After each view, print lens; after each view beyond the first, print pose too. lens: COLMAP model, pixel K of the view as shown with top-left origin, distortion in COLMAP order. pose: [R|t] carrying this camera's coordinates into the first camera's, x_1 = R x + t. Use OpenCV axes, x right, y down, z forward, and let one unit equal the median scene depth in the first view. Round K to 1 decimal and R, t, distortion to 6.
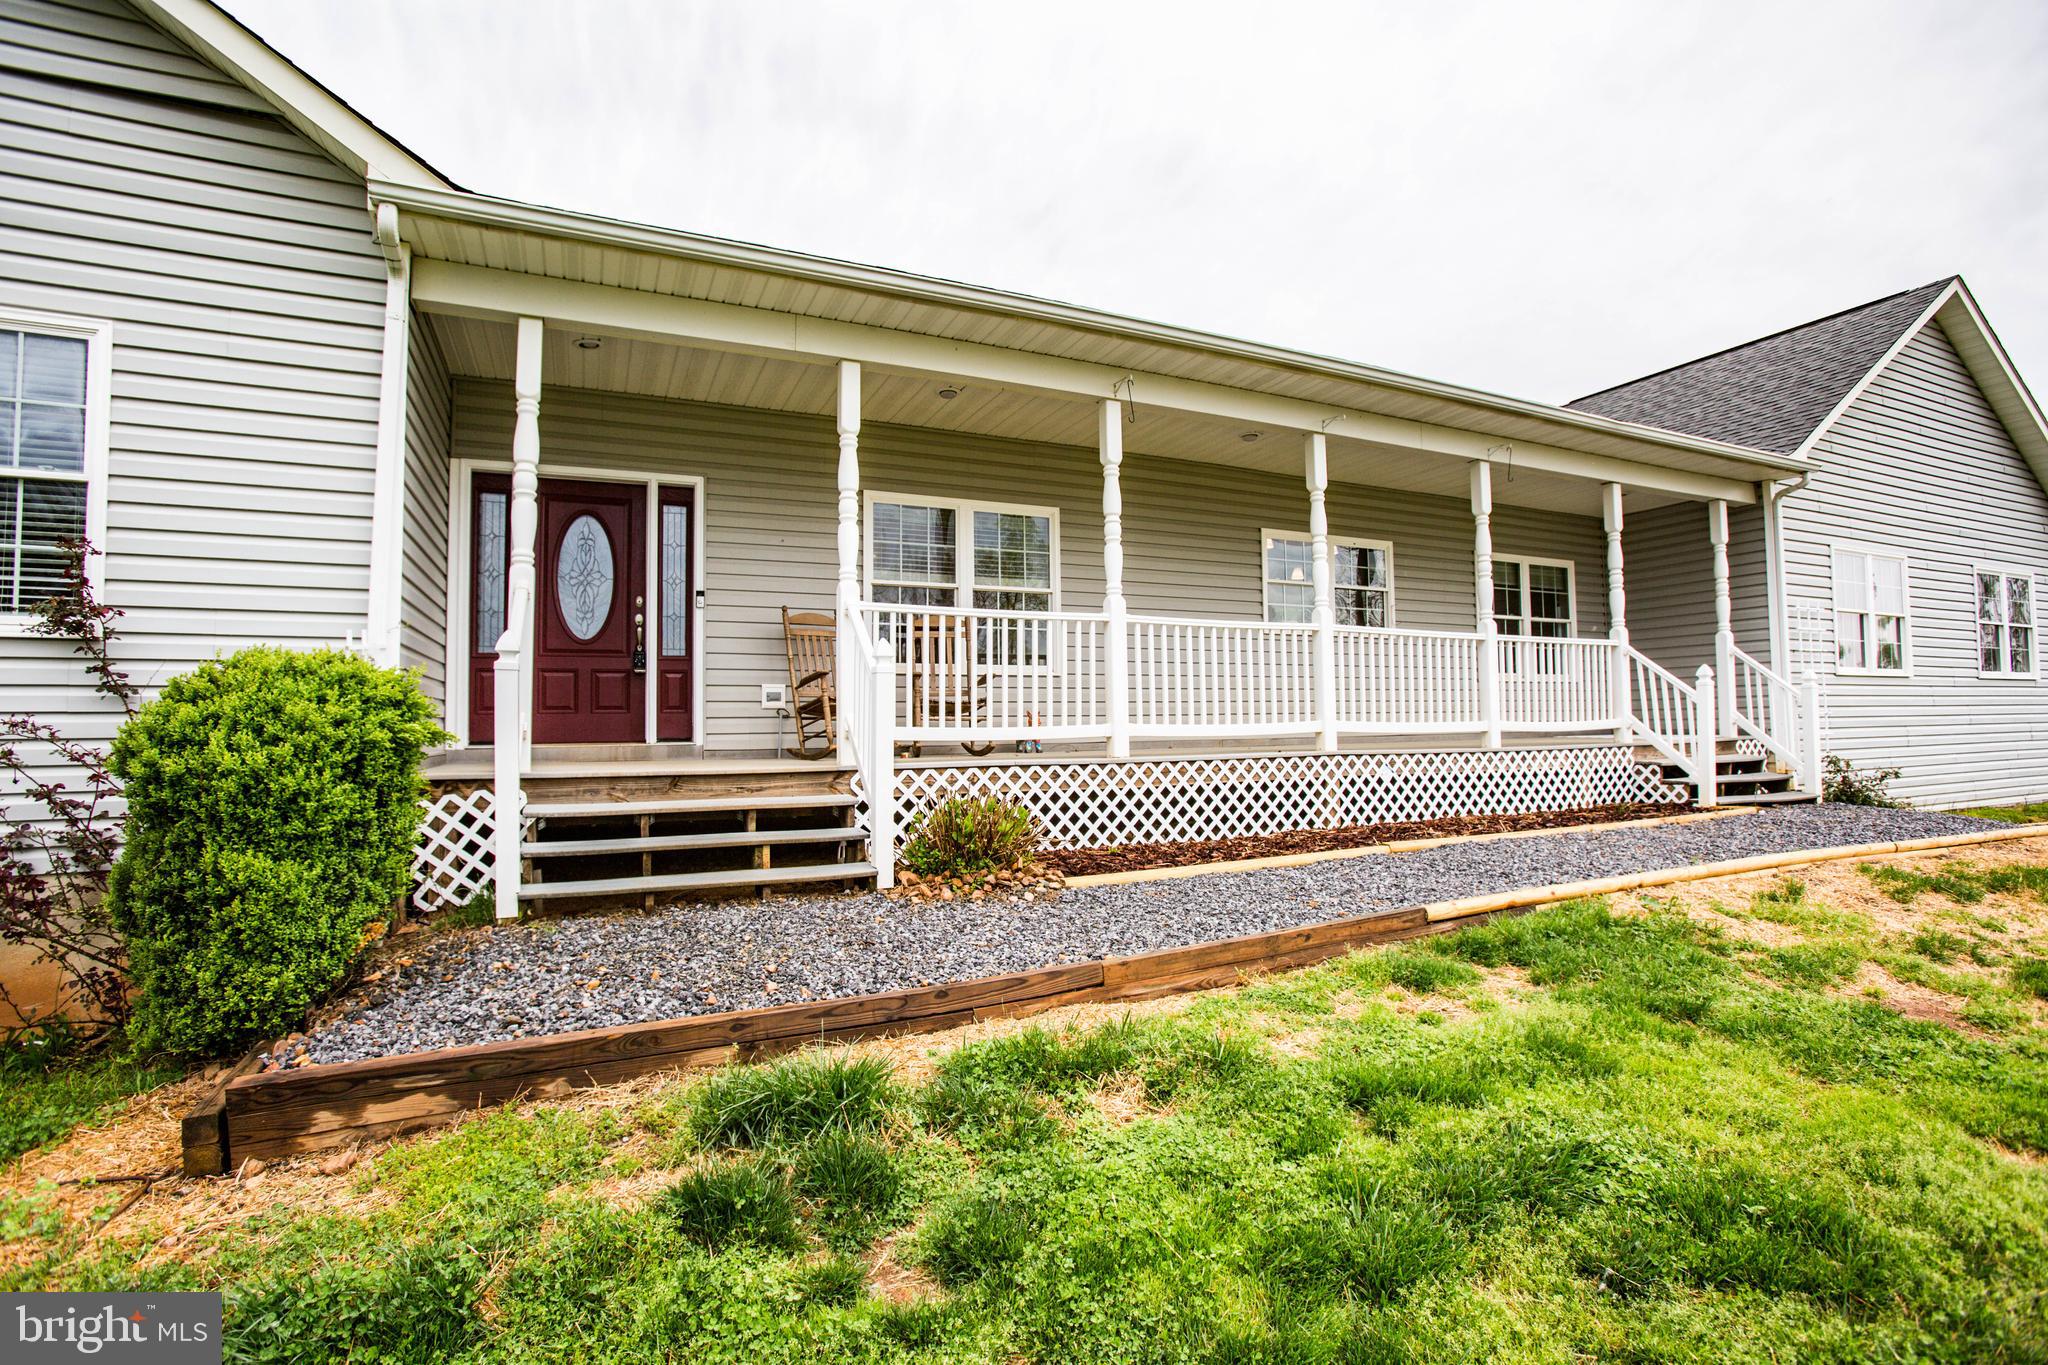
lens RADIAL K [[934.4, 0, 1031.1], [0, 934.4, 684.4], [0, 0, 1]] dist [-0.045745, 0.004650]
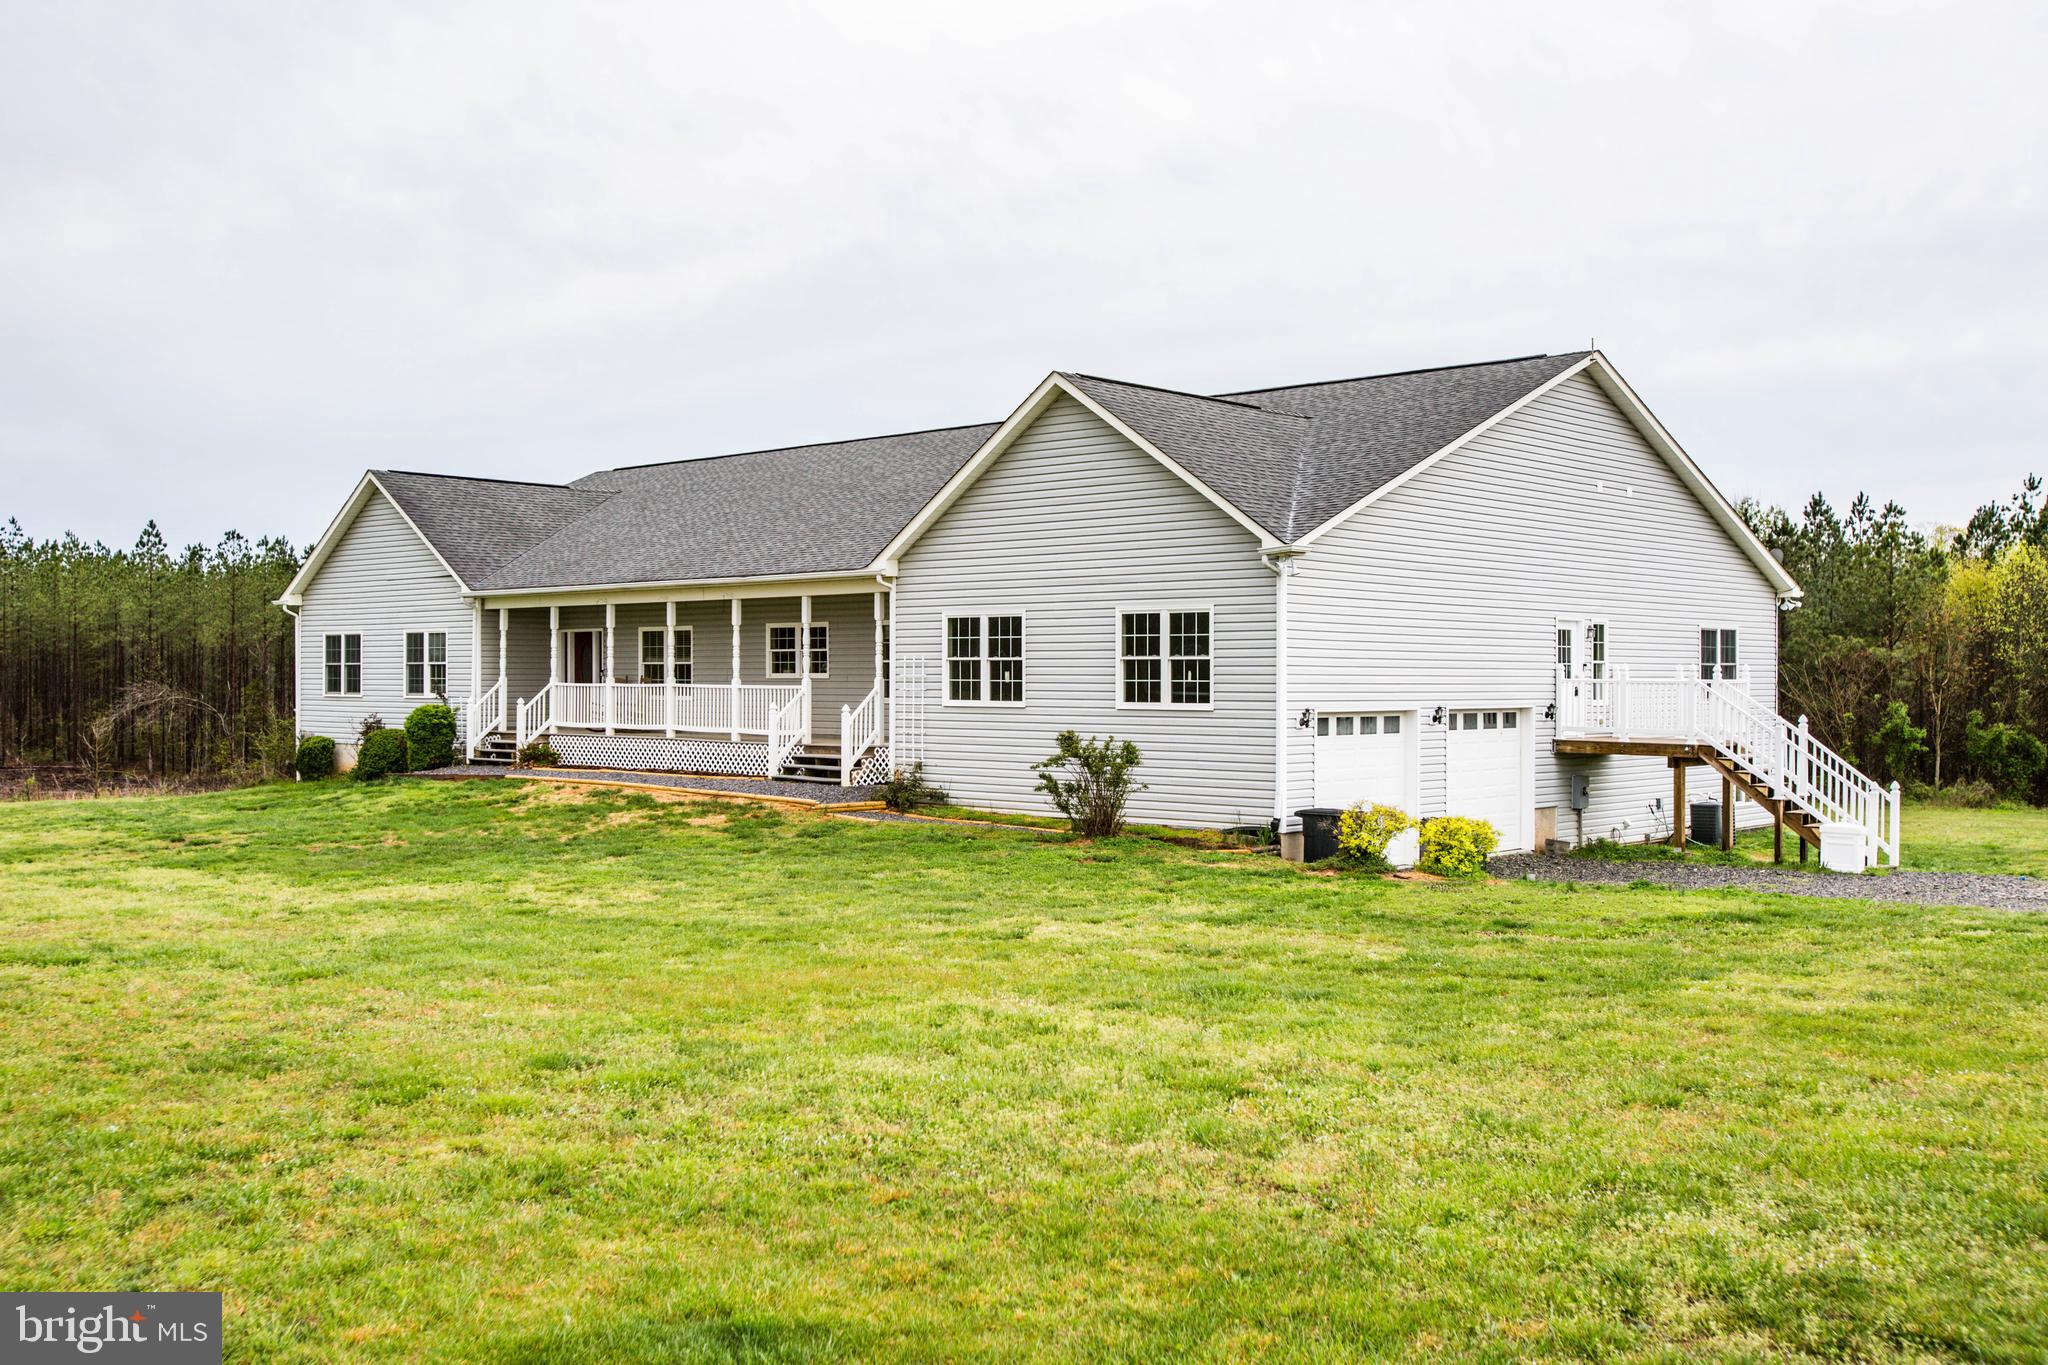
lens RADIAL K [[1876.4, 0, 1026.6], [0, 1876.4, 678.5], [0, 0, 1]] dist [0.019251, 0.000000]
pose [[0.387465, 0.003862, -0.921876, 7.519295], [0.020524, 0.999707, 0.012814, -0.177864], [0.921656, -0.023886, 0.387273, 0.031872]]
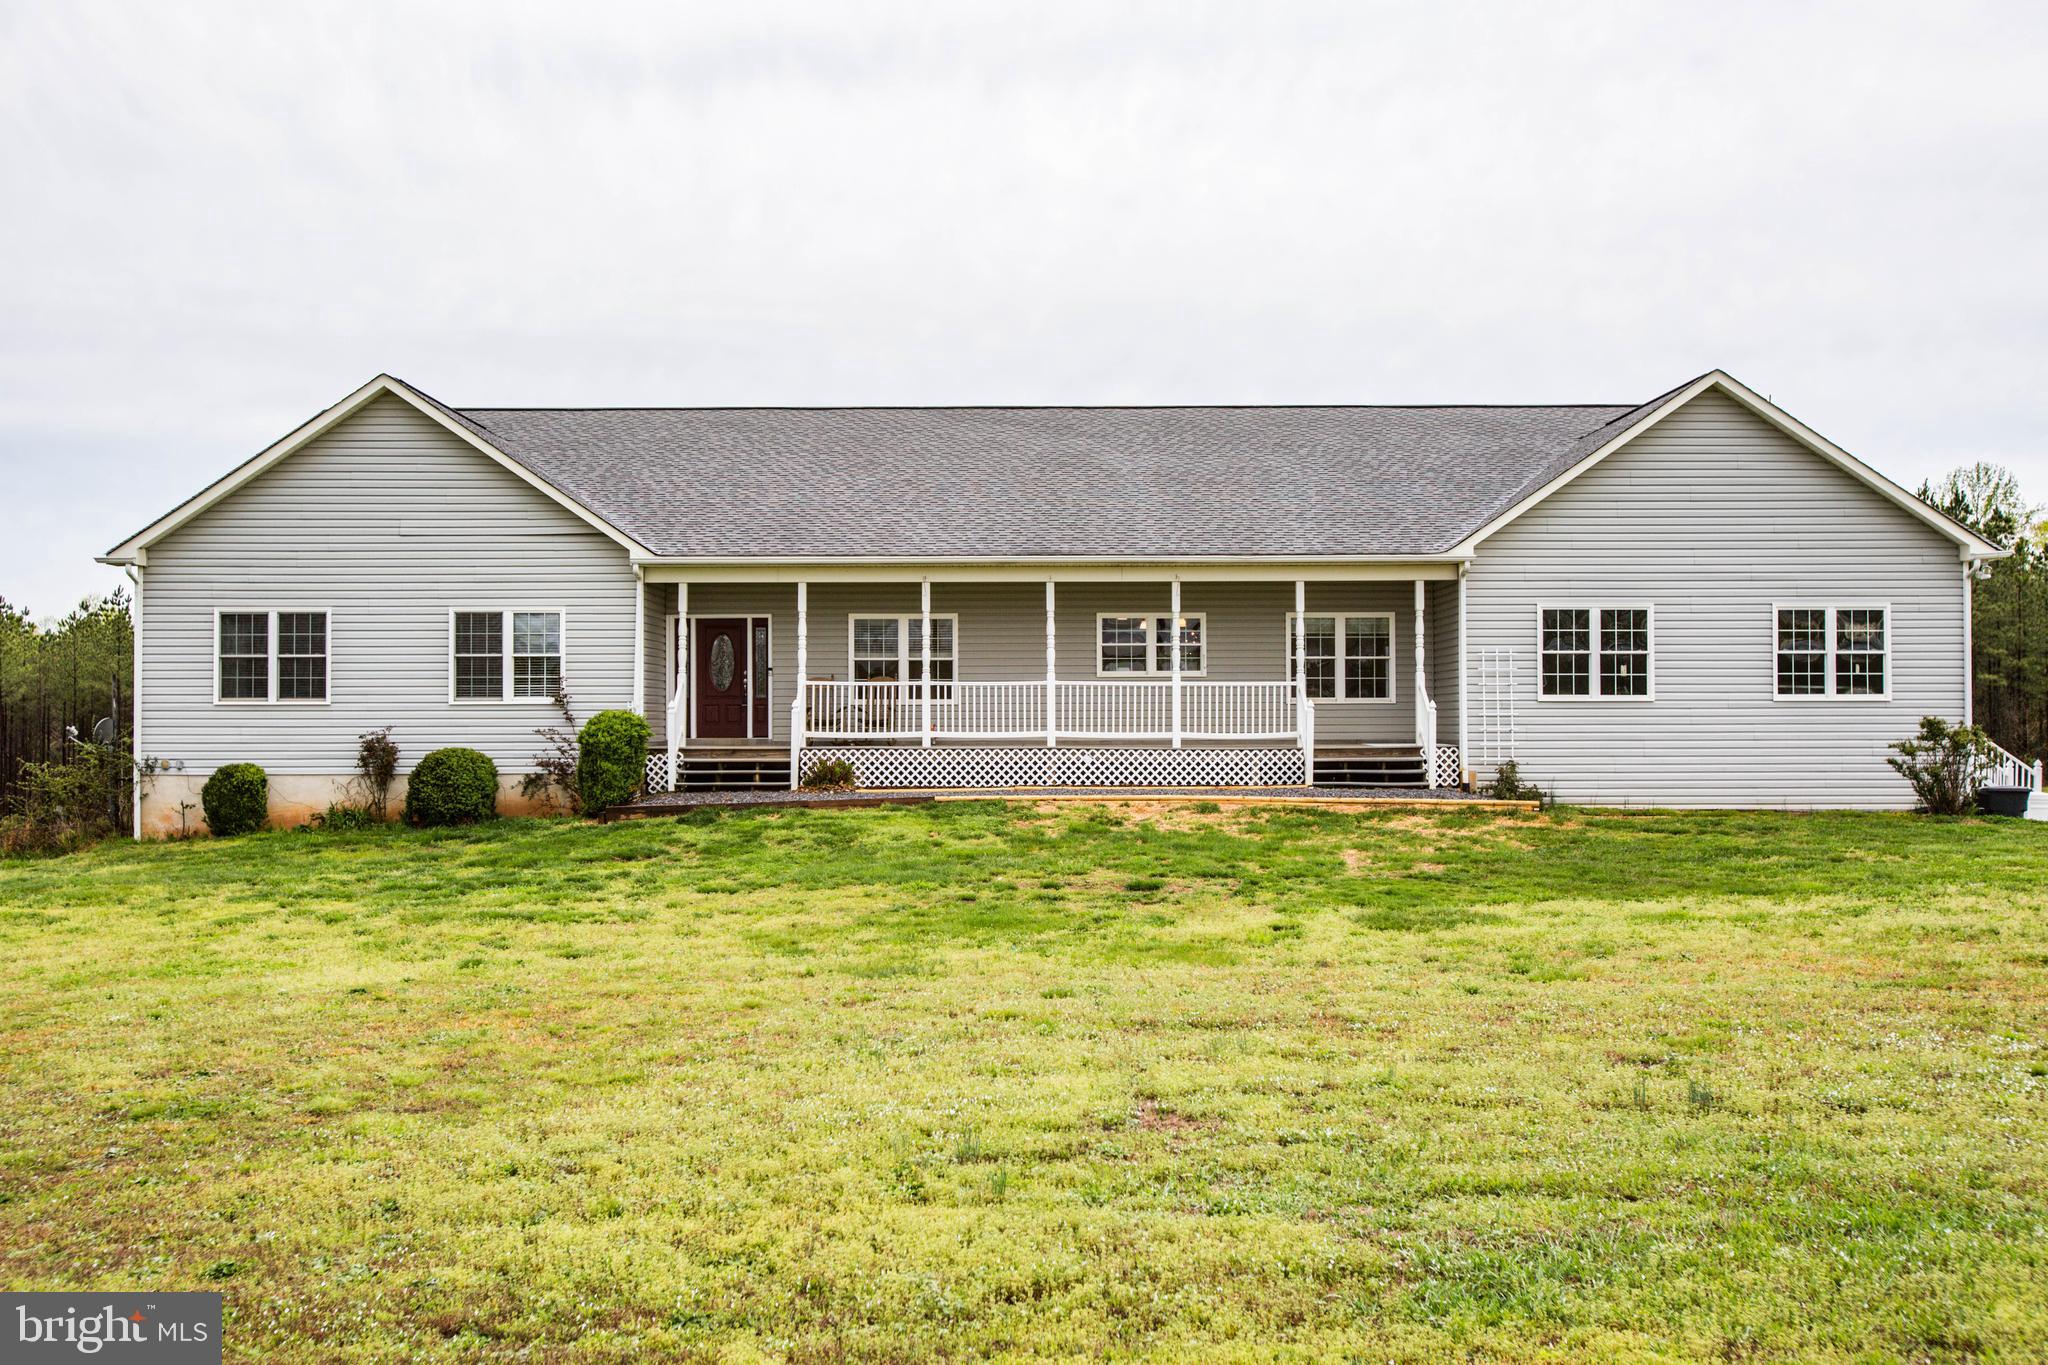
lens RADIAL K [[1856.1, 0, 1028.9], [0, 1856.1, 683.3], [0, 0, 1]] dist [0.033504, 0.000000]
pose [[0.897121, 0.000305, -0.441784, 2.968471], [0.011273, 0.999658, 0.023583, -0.226072], [0.441641, -0.026137, 0.896811, -3.702666]]
